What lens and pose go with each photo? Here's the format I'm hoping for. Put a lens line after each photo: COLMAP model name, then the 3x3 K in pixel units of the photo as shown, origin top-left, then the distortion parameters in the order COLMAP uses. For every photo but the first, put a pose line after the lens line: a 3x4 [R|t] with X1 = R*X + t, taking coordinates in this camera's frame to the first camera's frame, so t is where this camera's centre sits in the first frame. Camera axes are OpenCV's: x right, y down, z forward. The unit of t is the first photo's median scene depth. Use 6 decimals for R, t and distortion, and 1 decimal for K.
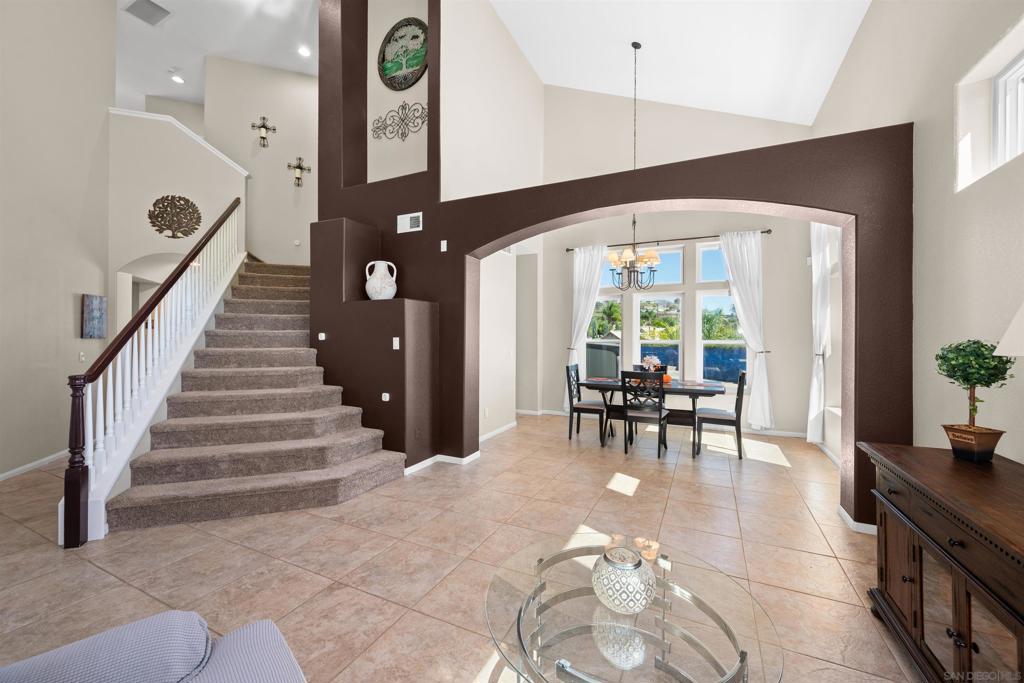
lens RADIAL K [[398.8, 0, 515.6], [0, 398.8, 339.1], [0, 0, 1]] dist [-0.009517, 0.000111]
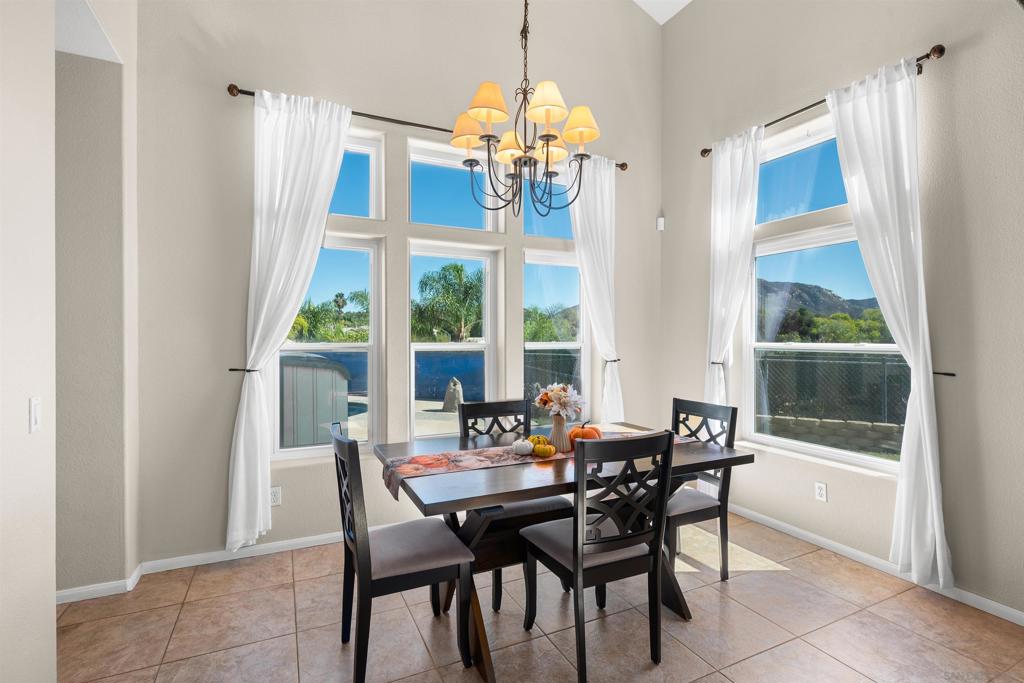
lens RADIAL K [[490.1, 0, 519.4], [0, 490.1, 336.5], [0, 0, 1]] dist [0.003647, -0.000111]
pose [[0.622784, -0.003348, 0.782387, -0.059448], [0.007118, 0.999974, -0.001387, -0.004594], [-0.782361, 0.006433, 0.622792, 0.619605]]
